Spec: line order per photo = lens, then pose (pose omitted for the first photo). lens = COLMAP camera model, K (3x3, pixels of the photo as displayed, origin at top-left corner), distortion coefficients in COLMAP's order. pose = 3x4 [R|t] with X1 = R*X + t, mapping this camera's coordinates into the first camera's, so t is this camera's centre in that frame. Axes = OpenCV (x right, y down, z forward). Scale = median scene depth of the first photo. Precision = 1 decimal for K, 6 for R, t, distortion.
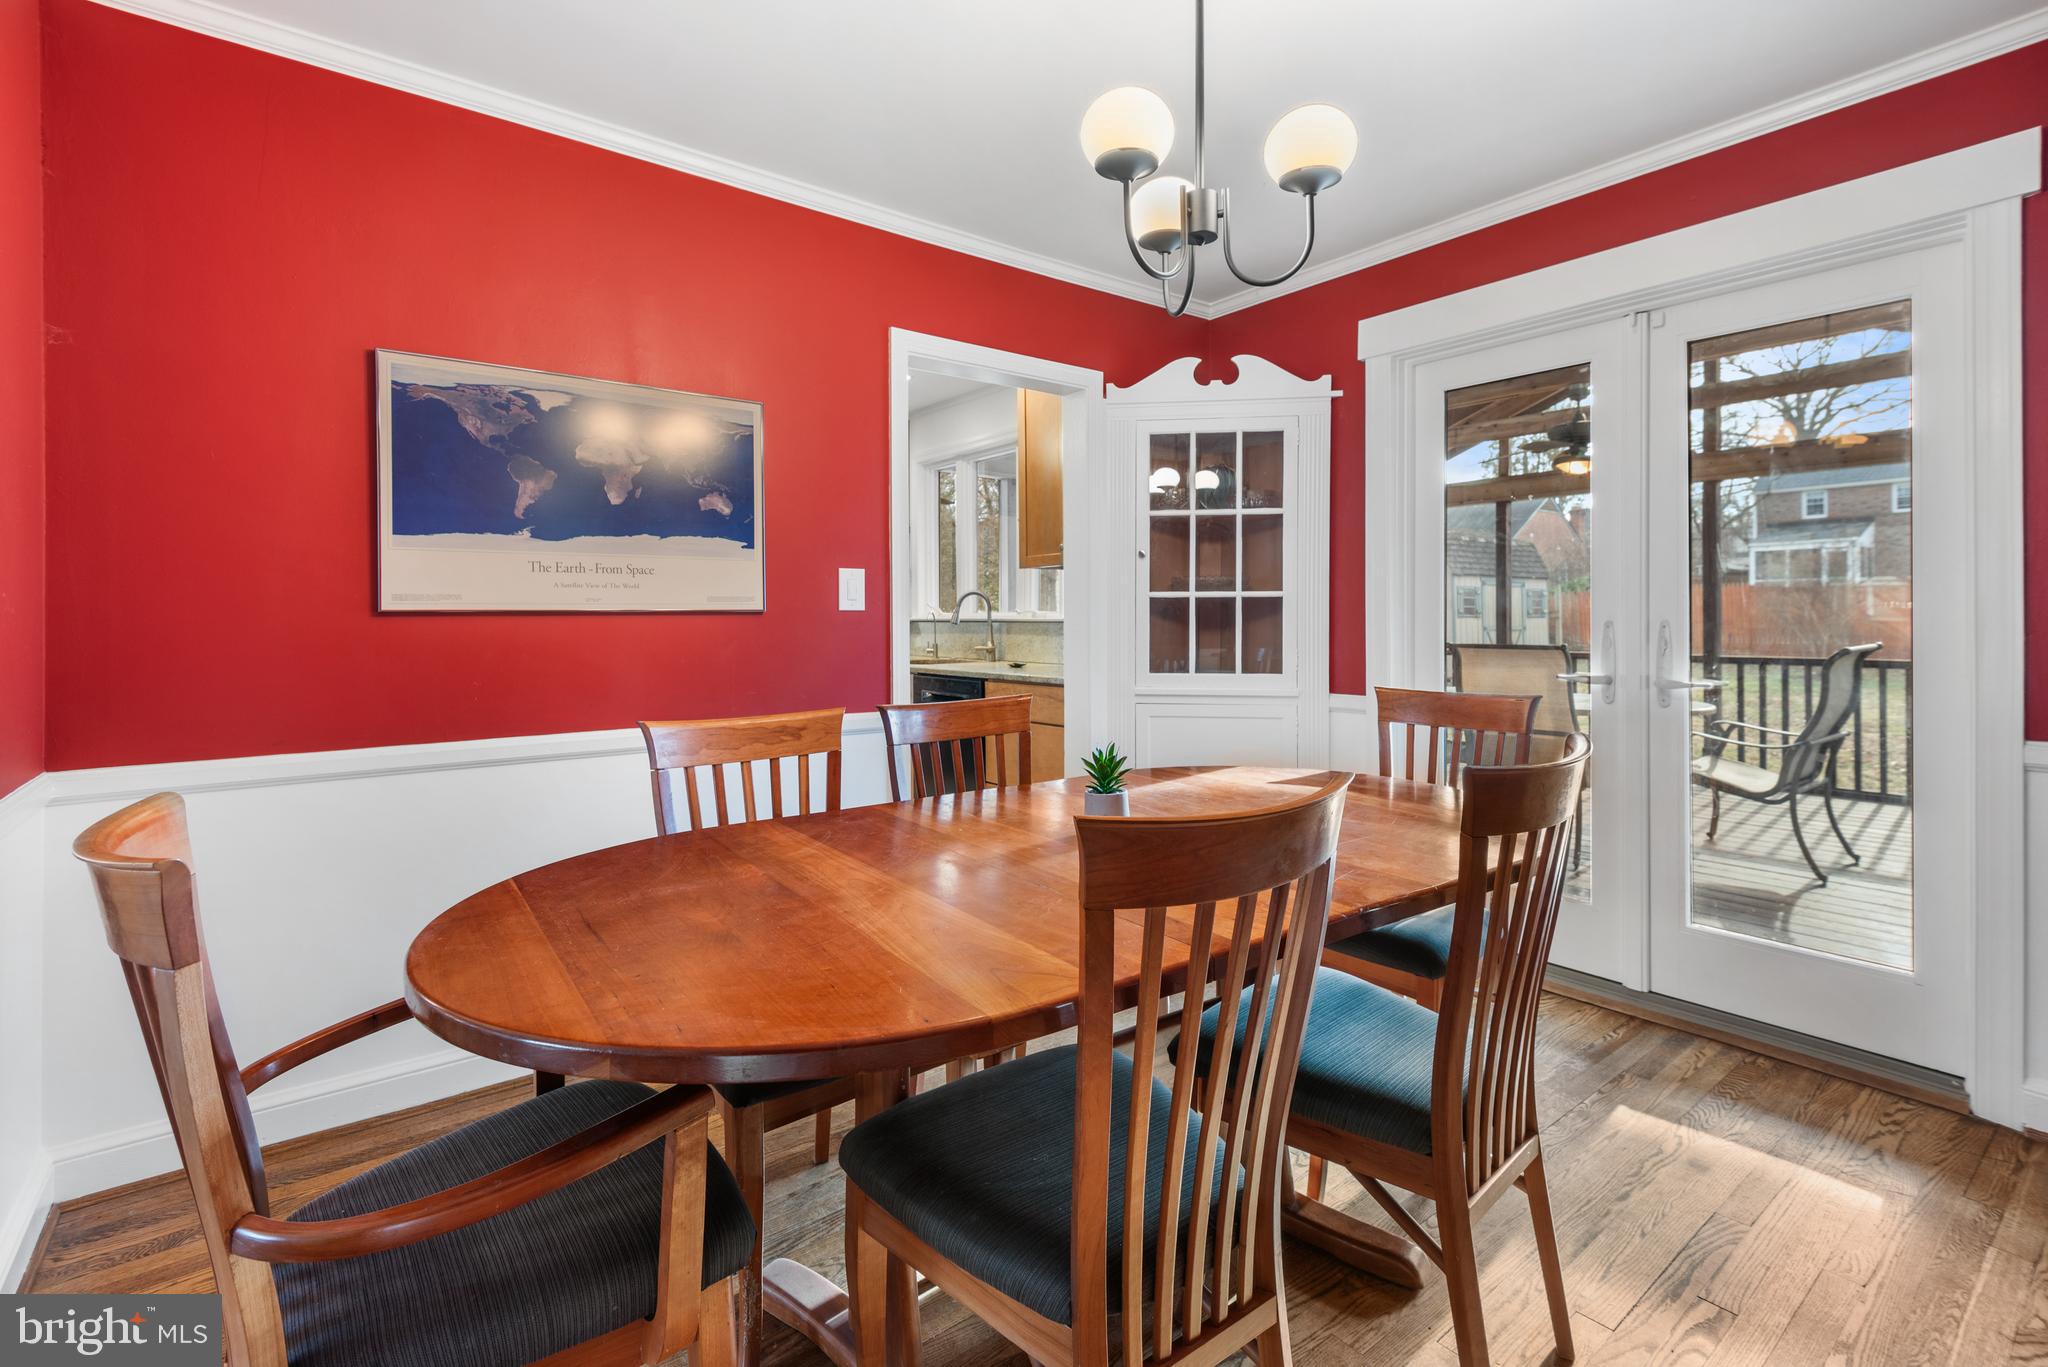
lens RADIAL K [[933.4, 0, 1025.7], [0, 933.4, 620.7], [0, 0, 1]] dist [0.049068, -0.043517]
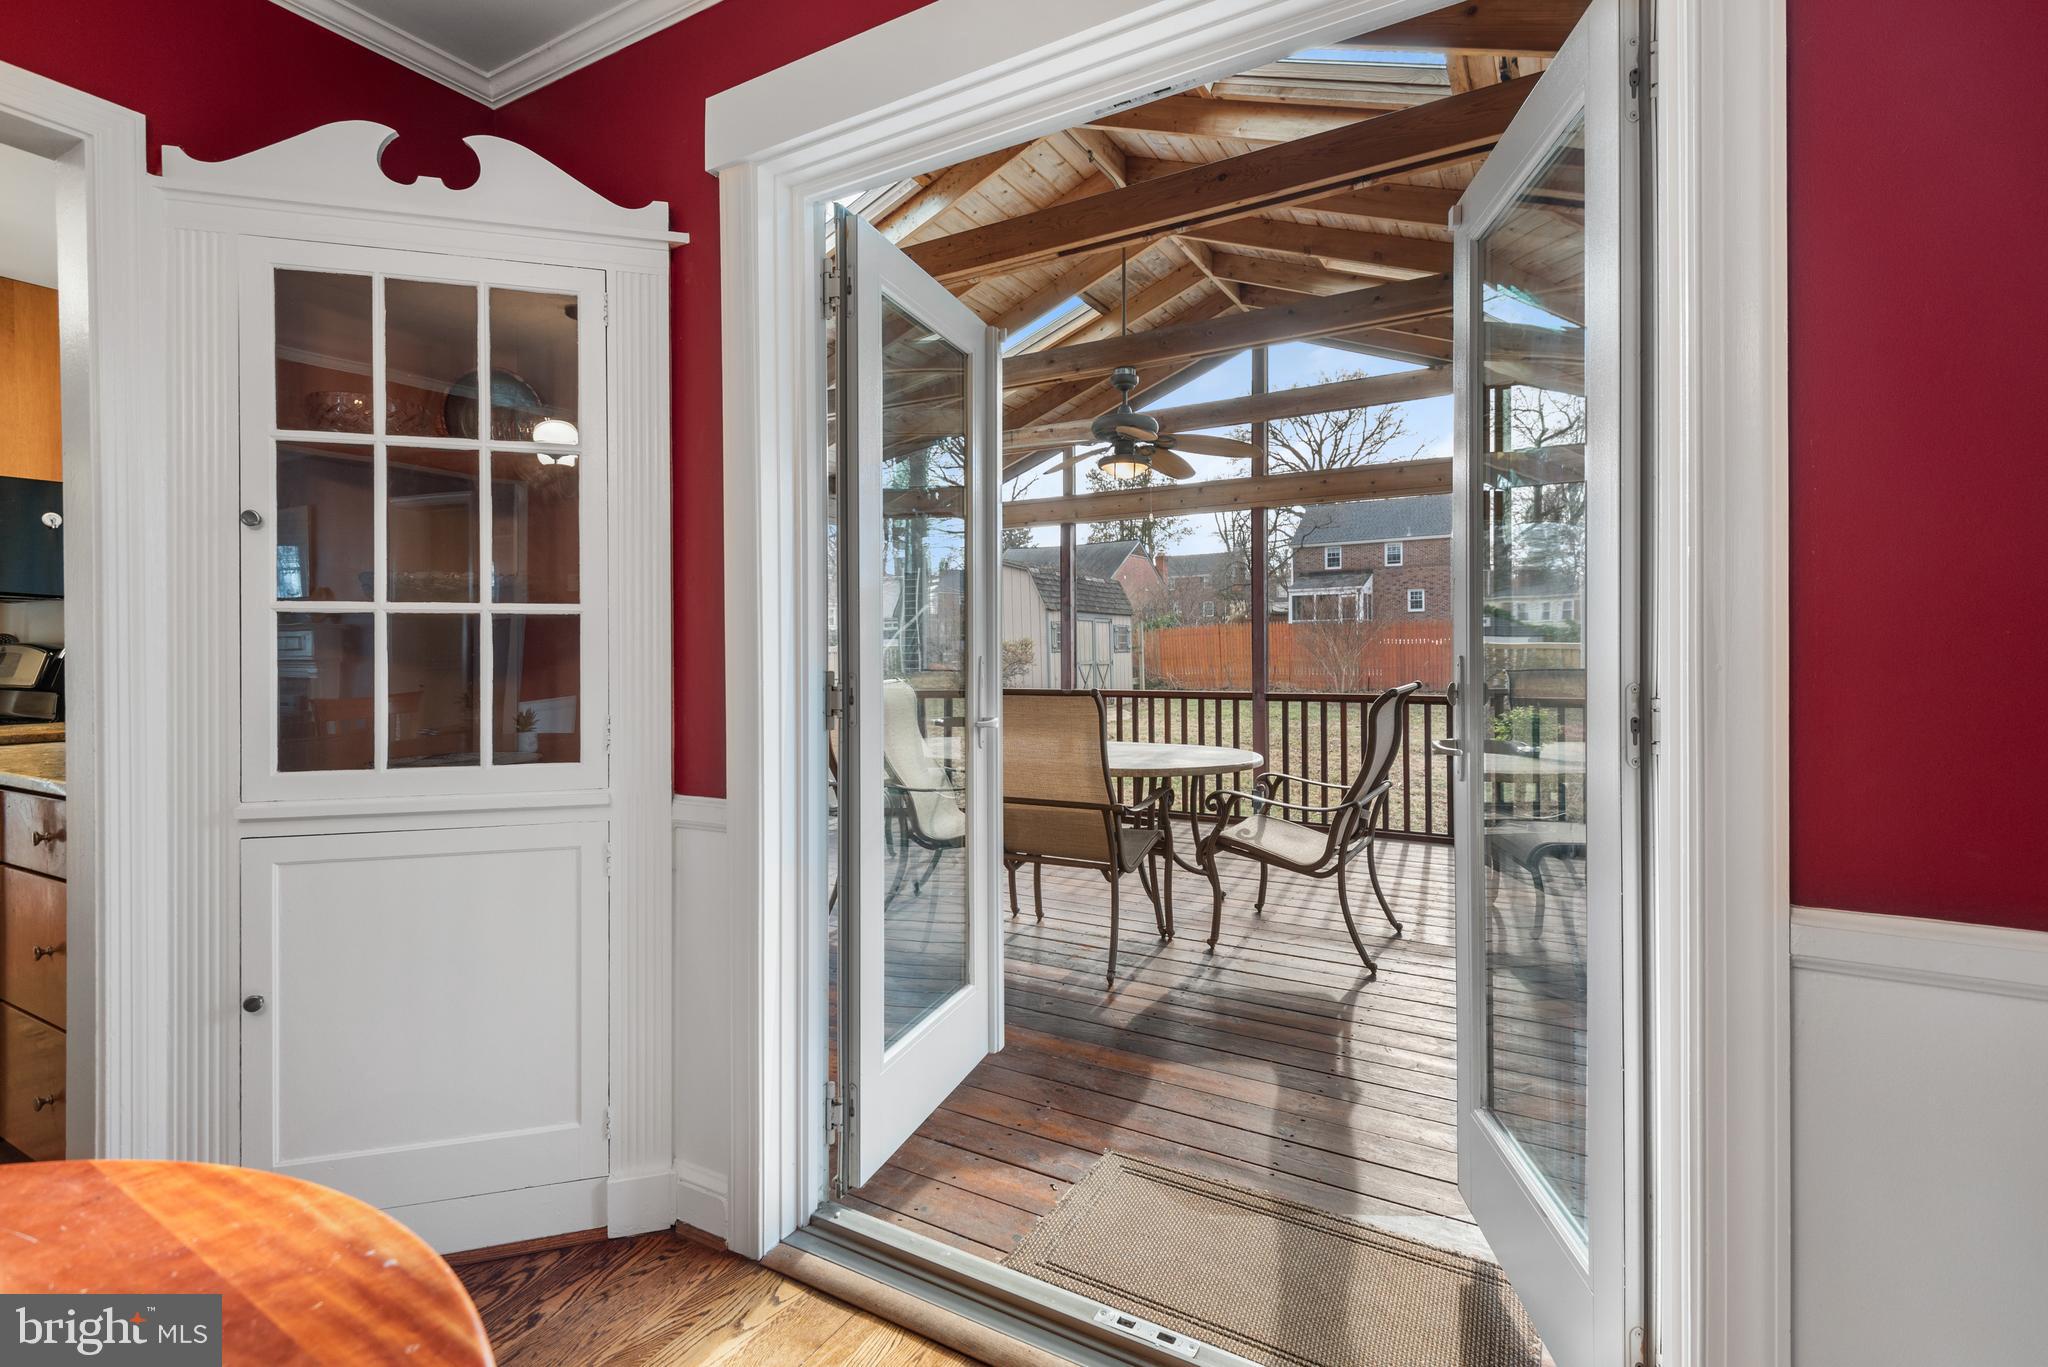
lens RADIAL K [[950.1, 0, 1030.5], [0, 950.1, 652.9], [0, 0, 1]] dist [0.001702, 0.000123]
pose [[0.925532, -0.001969, 0.378665, 0.302447], [0.003228, 0.999991, -0.002690, -0.002075], [-0.378657, 0.003712, 0.925530, 0.409497]]
